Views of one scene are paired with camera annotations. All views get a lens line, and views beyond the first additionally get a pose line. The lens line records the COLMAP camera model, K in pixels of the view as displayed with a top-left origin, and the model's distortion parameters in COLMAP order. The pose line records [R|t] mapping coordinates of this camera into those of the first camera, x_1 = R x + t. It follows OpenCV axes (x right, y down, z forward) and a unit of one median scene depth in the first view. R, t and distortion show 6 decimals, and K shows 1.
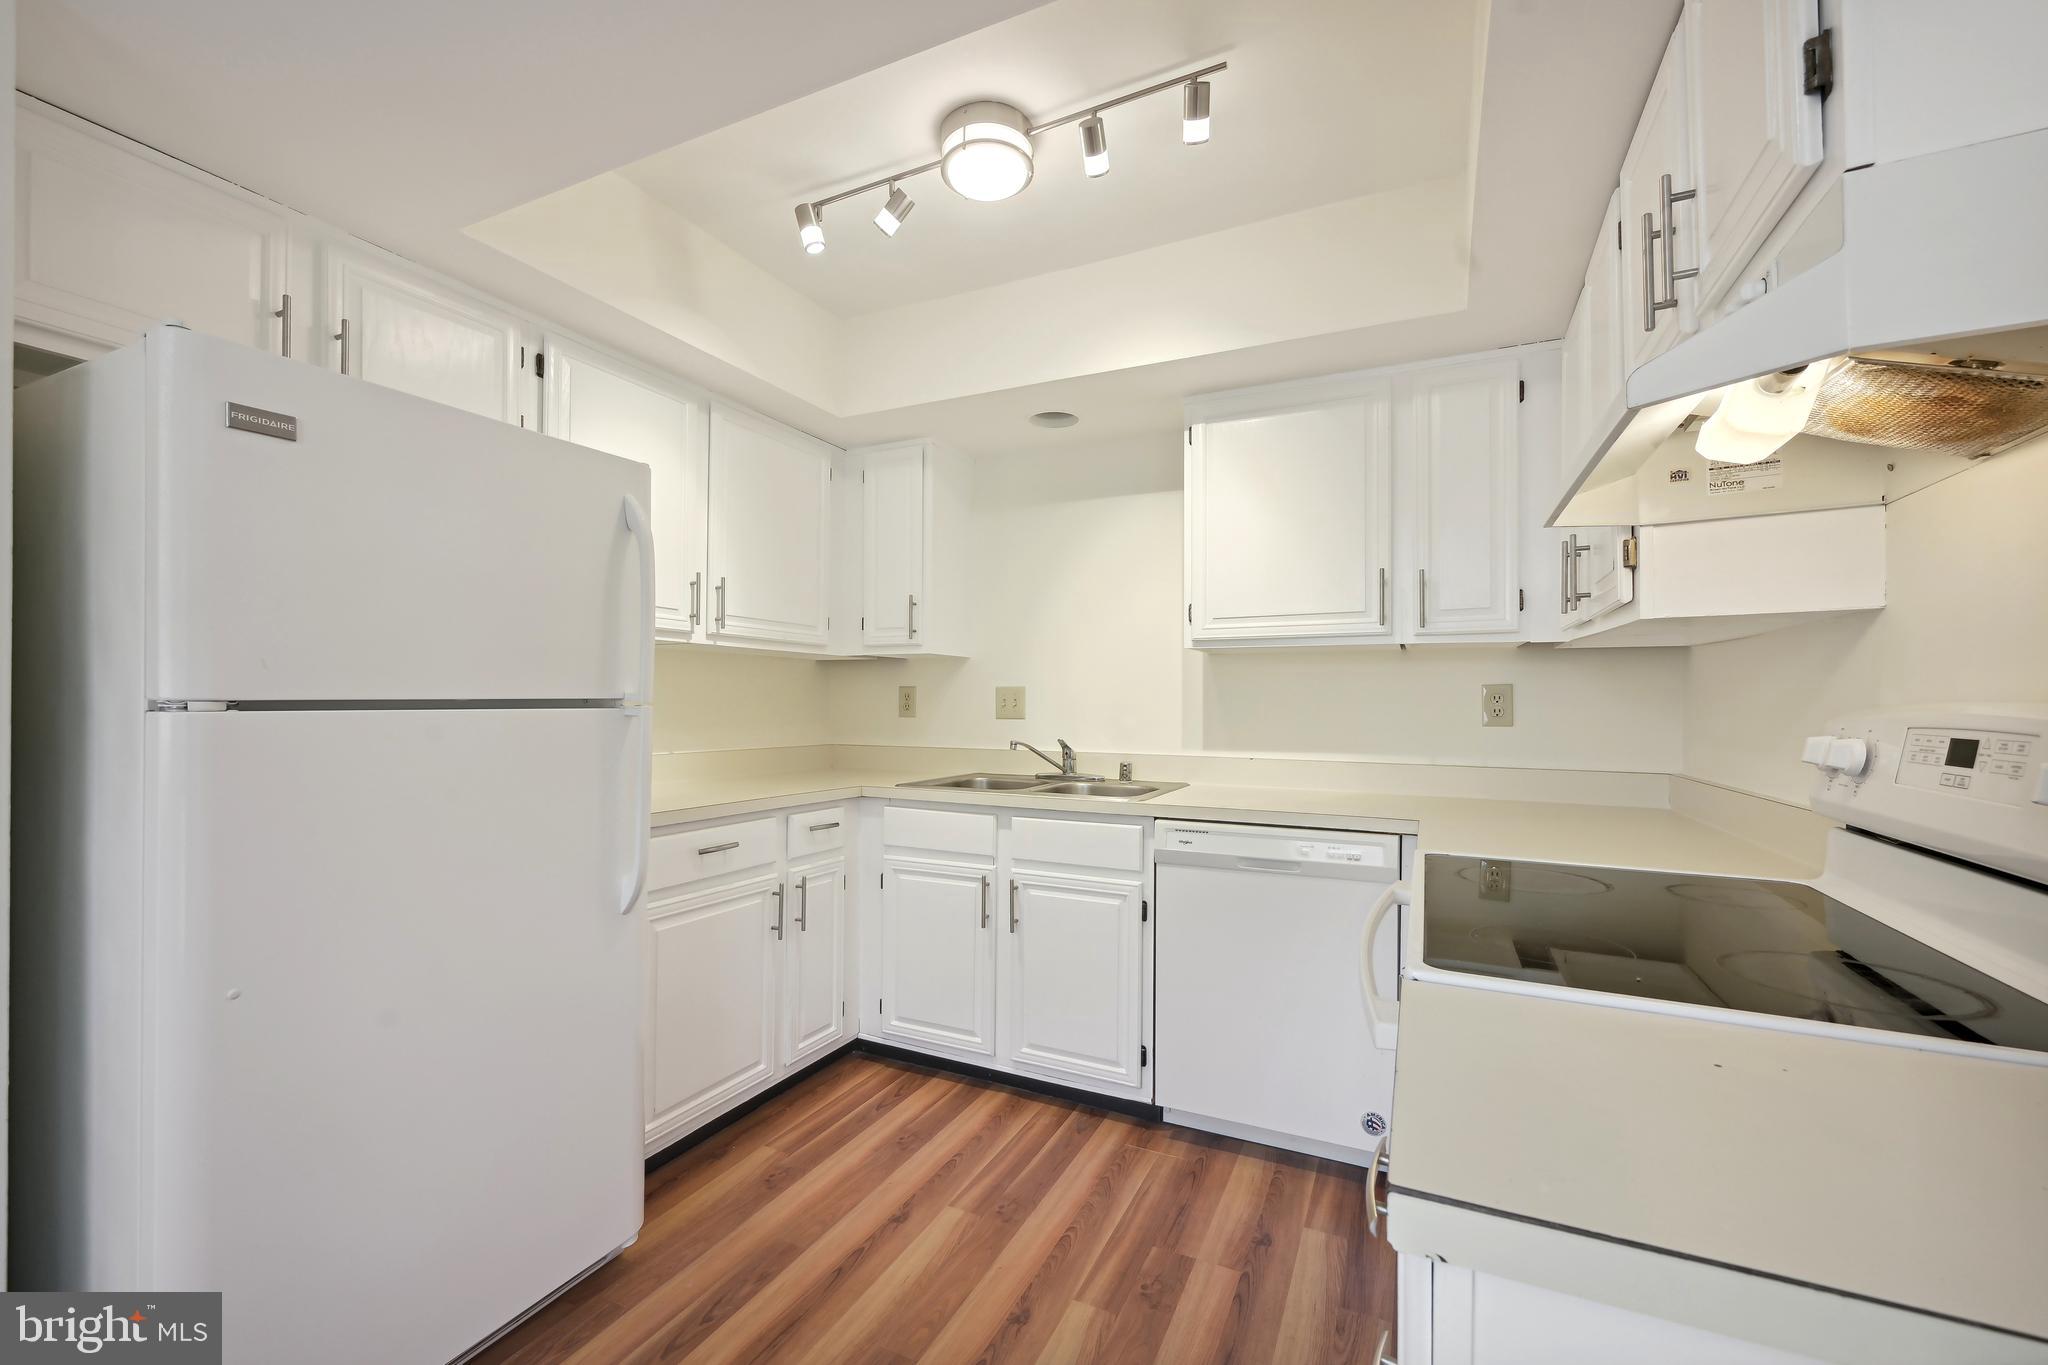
lens RADIAL K [[829.5, 0, 1022.2], [0, 829.5, 698.9], [0, 0, 1]] dist [-0.000020, 0.000320]
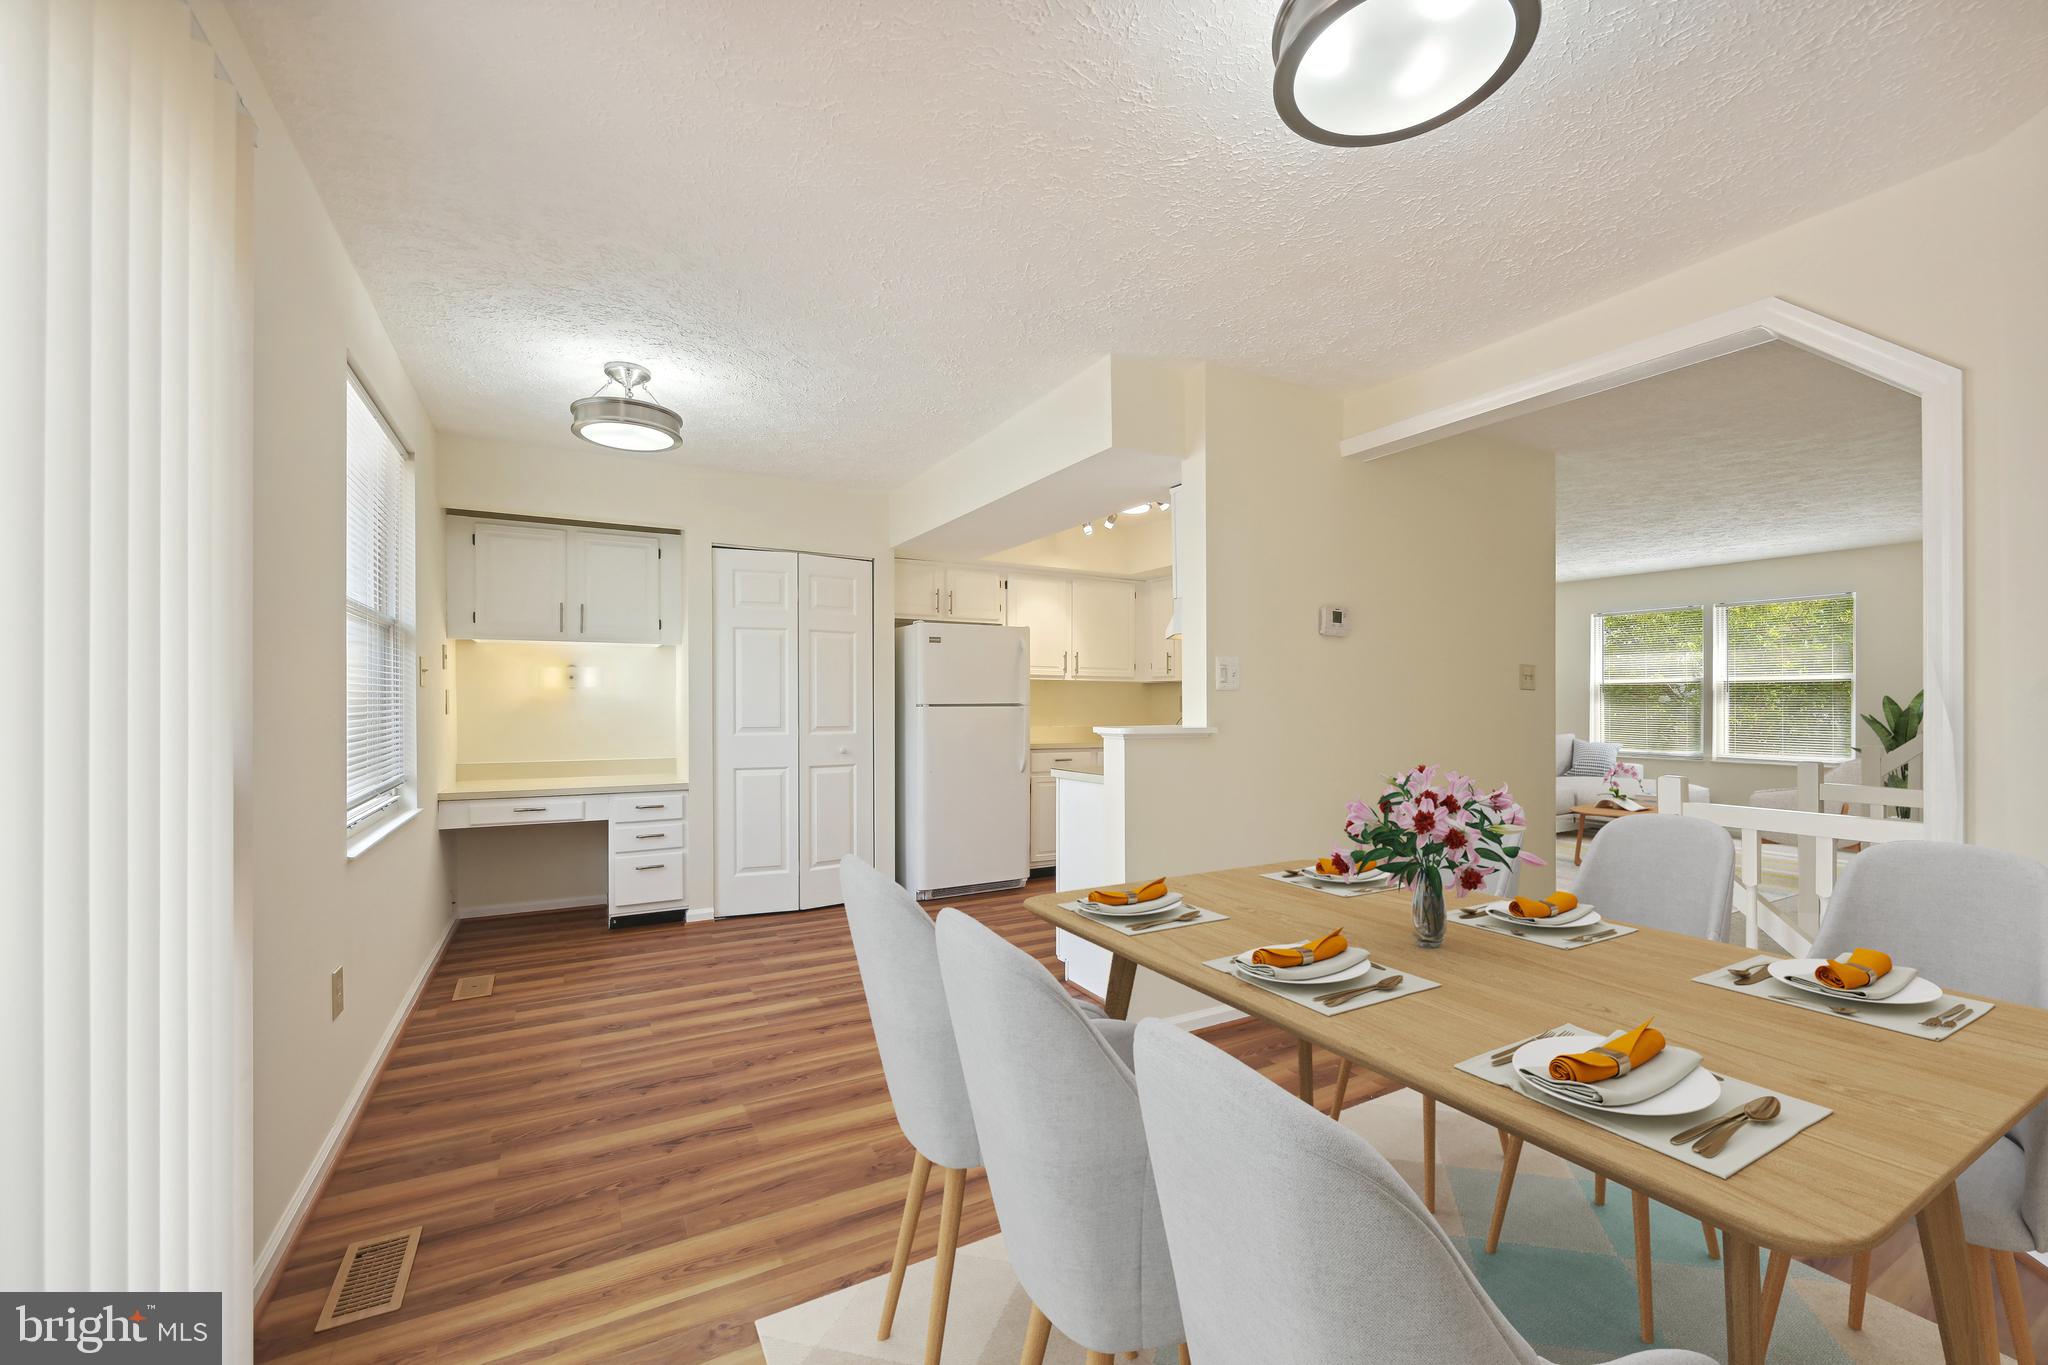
lens RADIAL K [[829.5, 0, 1030.2], [0, 829.5, 700.1], [0, 0, 1]] dist [-0.000020, 0.000320]
pose [[0.825616, -0.000589, -0.564232, 0.874279], [-0.001030, 0.999996, -0.002553, -0.003753], [0.564231, 0.002689, 0.825613, -1.036611]]
